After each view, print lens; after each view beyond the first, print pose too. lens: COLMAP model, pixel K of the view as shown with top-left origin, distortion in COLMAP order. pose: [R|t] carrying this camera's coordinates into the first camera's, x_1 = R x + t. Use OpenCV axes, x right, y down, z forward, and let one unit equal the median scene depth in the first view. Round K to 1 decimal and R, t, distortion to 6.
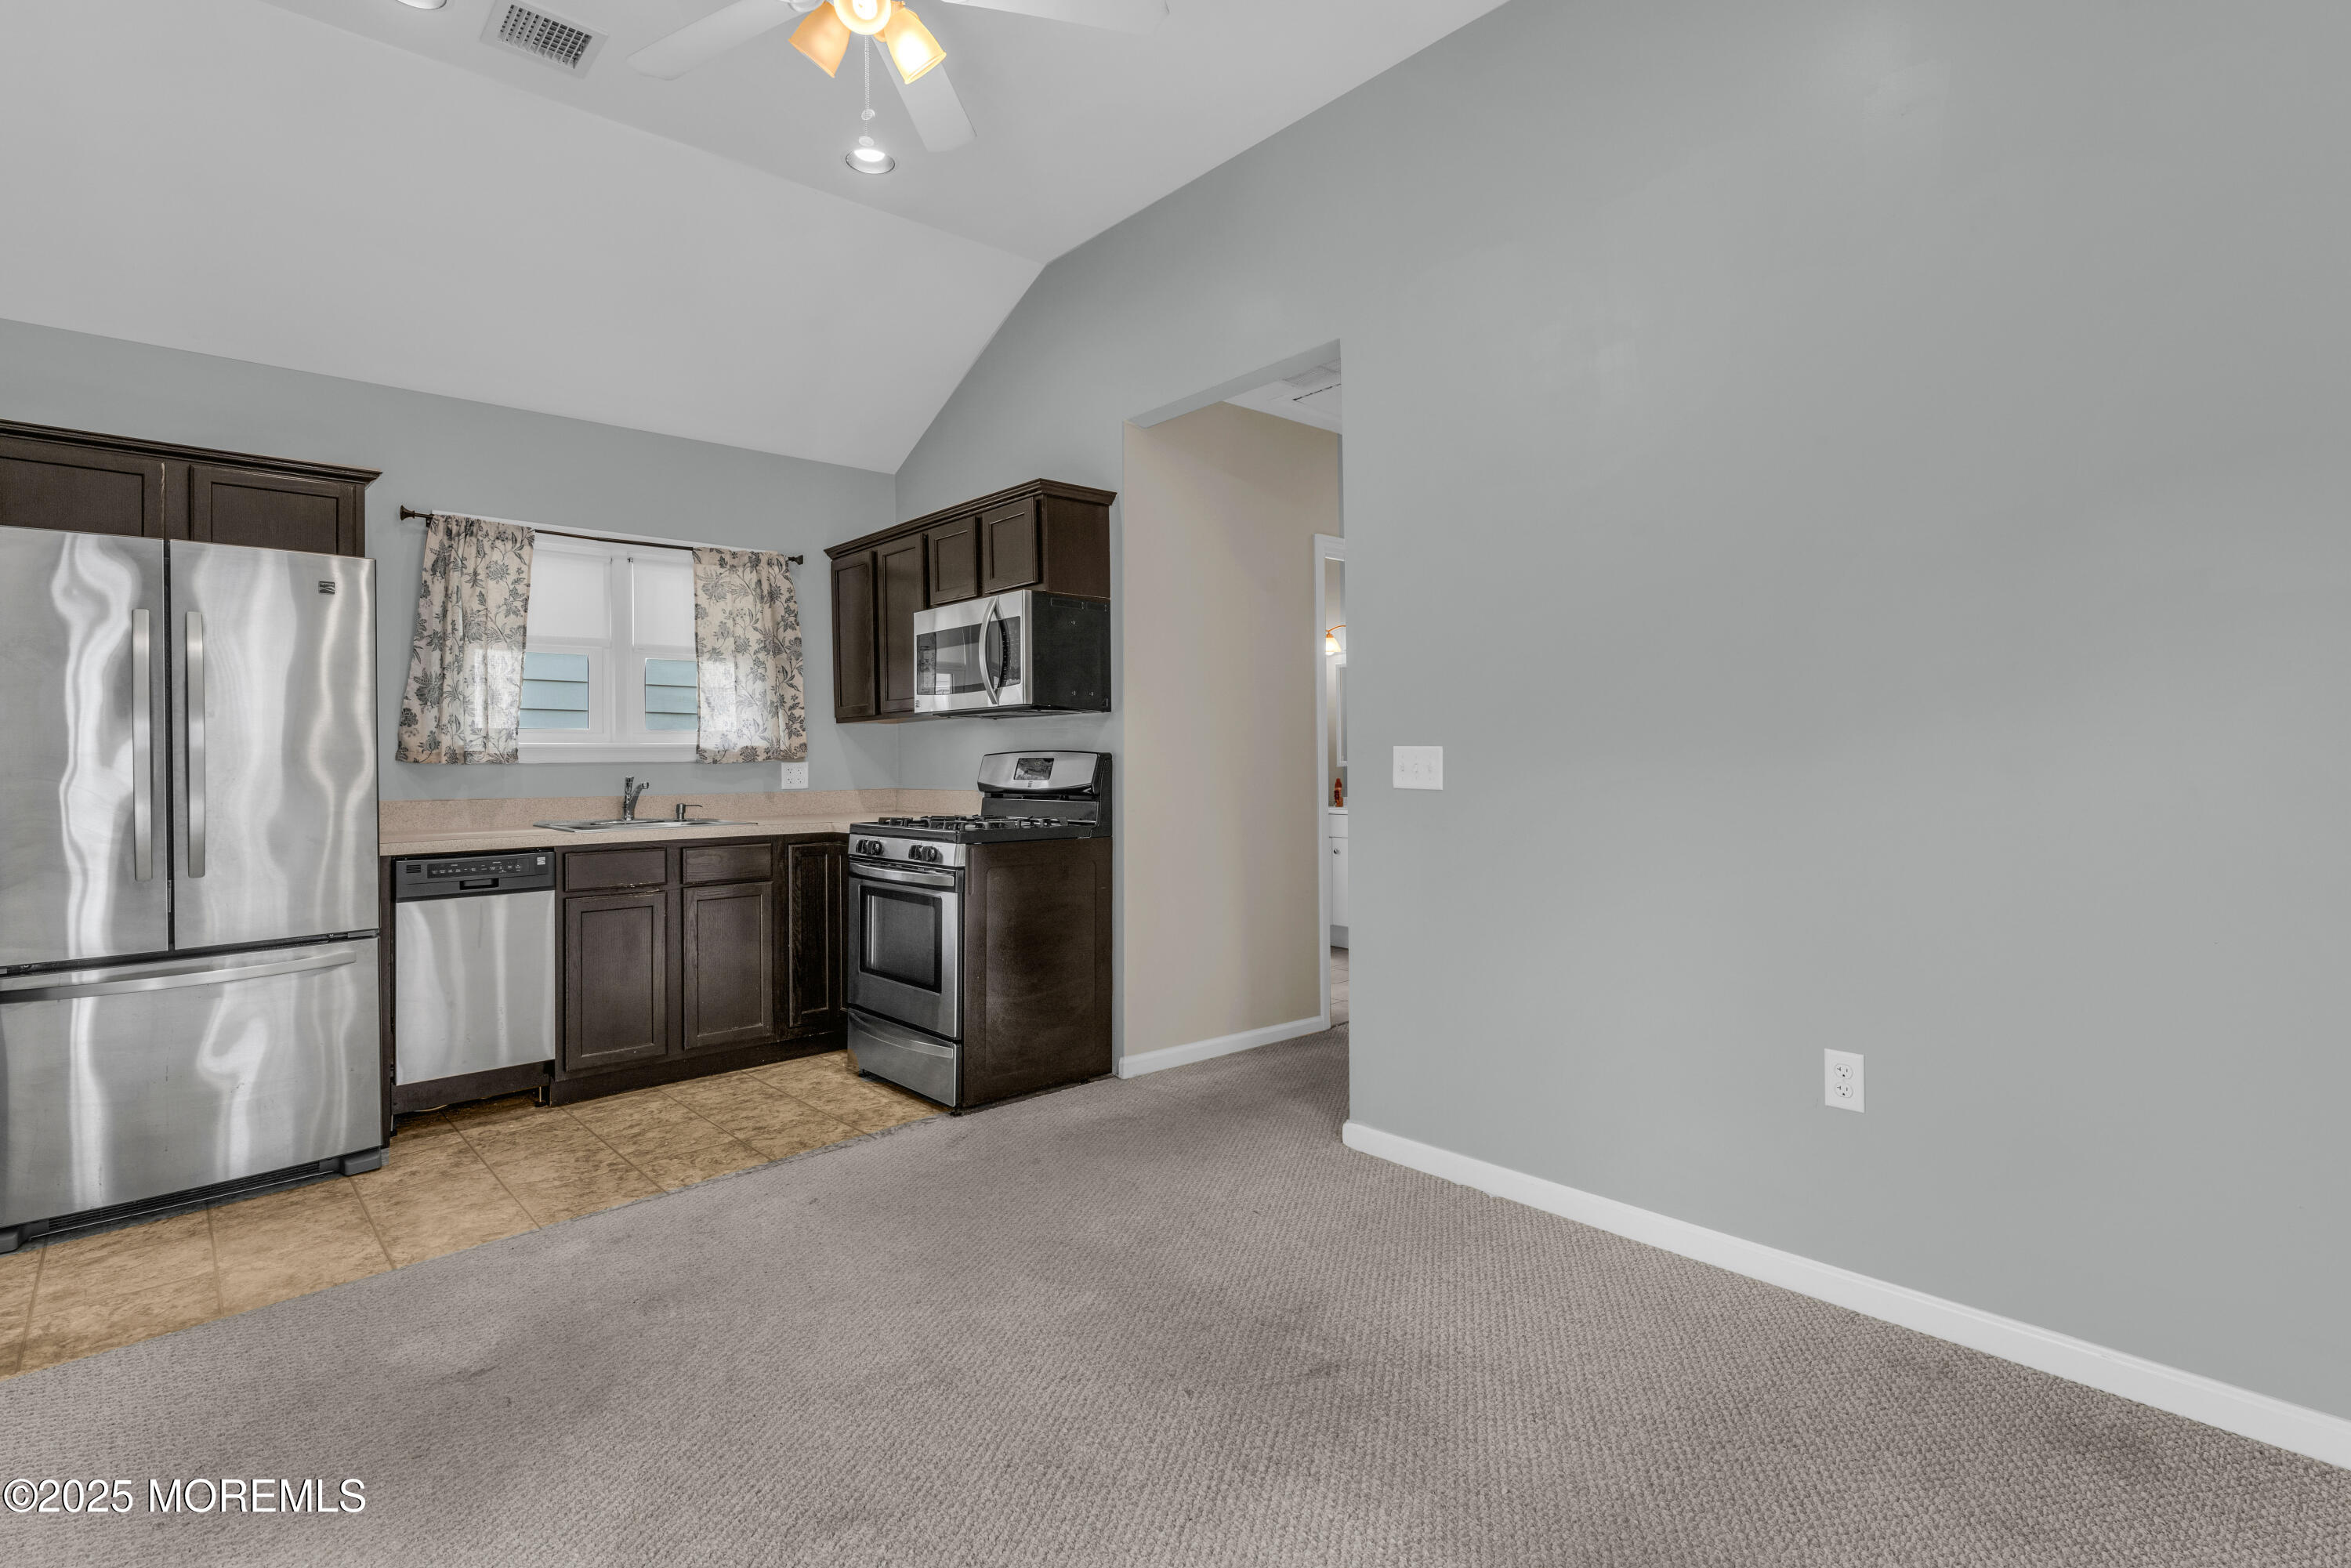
lens RADIAL K [[1063.4, 0, 1168.3], [0, 1063.4, 762.2], [0, 0, 1]] dist [-0.000341, -0.000853]
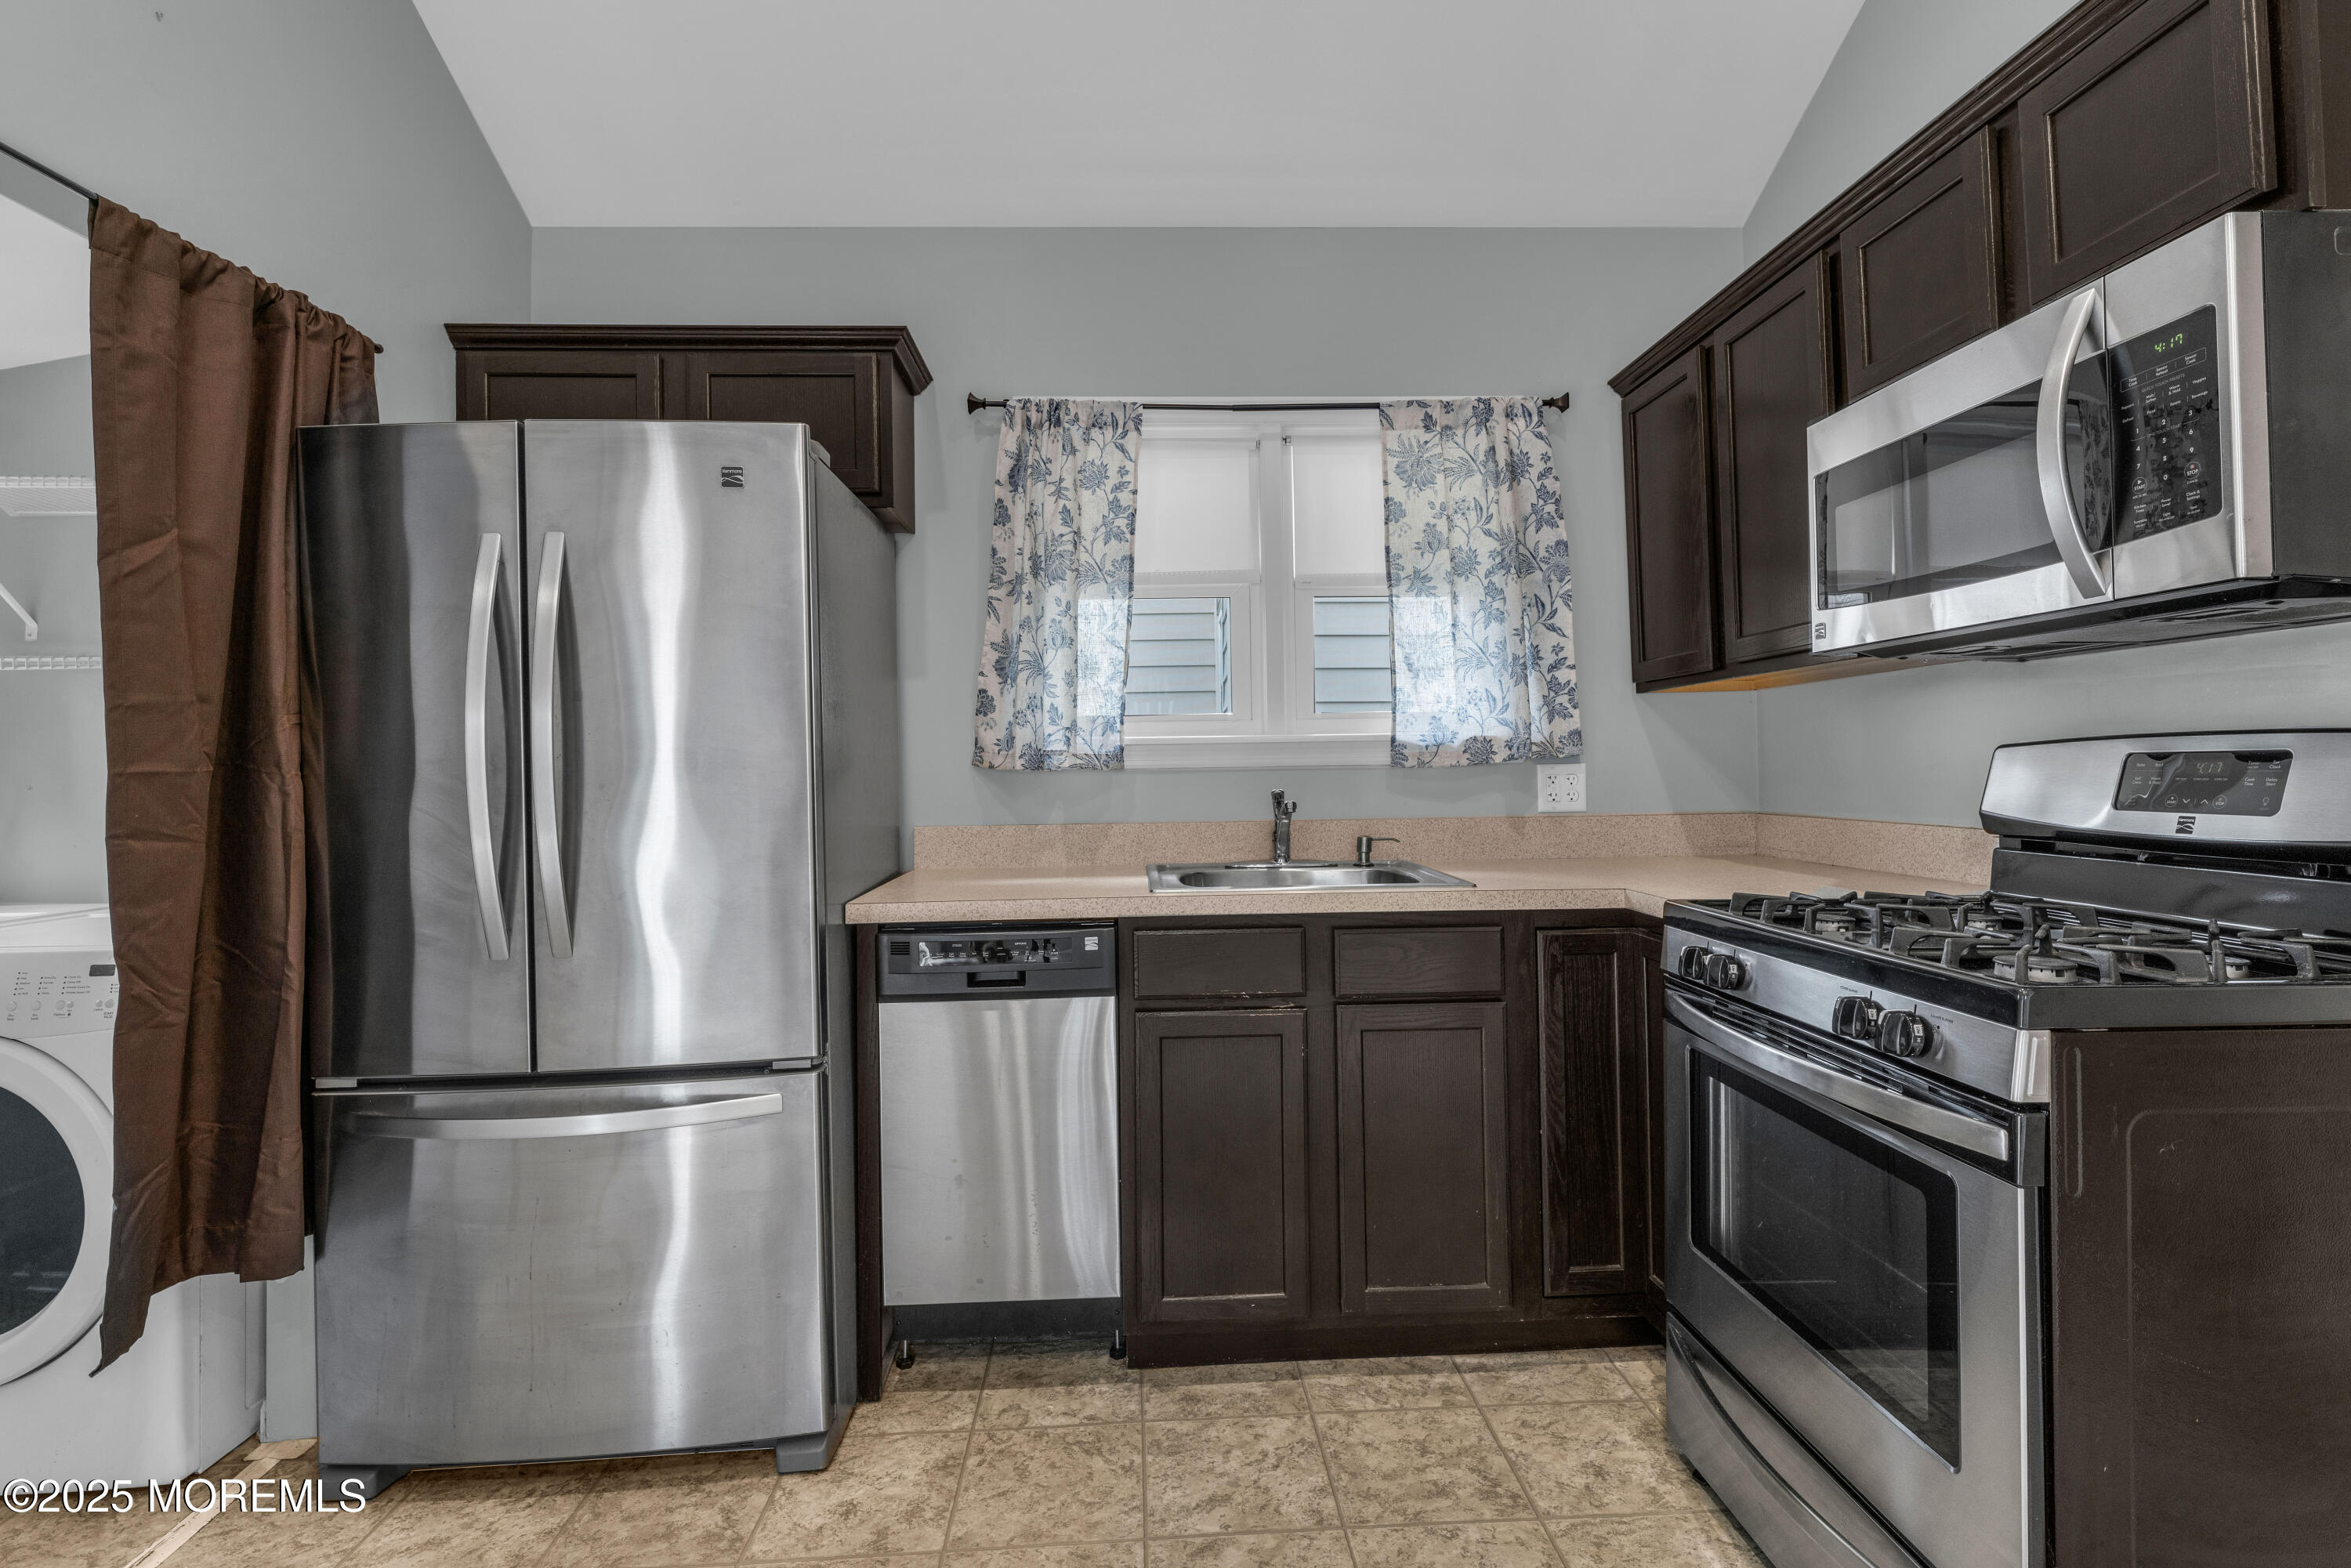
lens RADIAL K [[1063.4, 0, 1191.0], [0, 1063.4, 740.3], [0, 0, 1]] dist [-0.000341, -0.000853]
pose [[0.758485, -0.017589, -0.651453, -0.163178], [0.005993, 0.999782, -0.020015, -0.003280], [0.651663, 0.011277, 0.758425, 0.548403]]
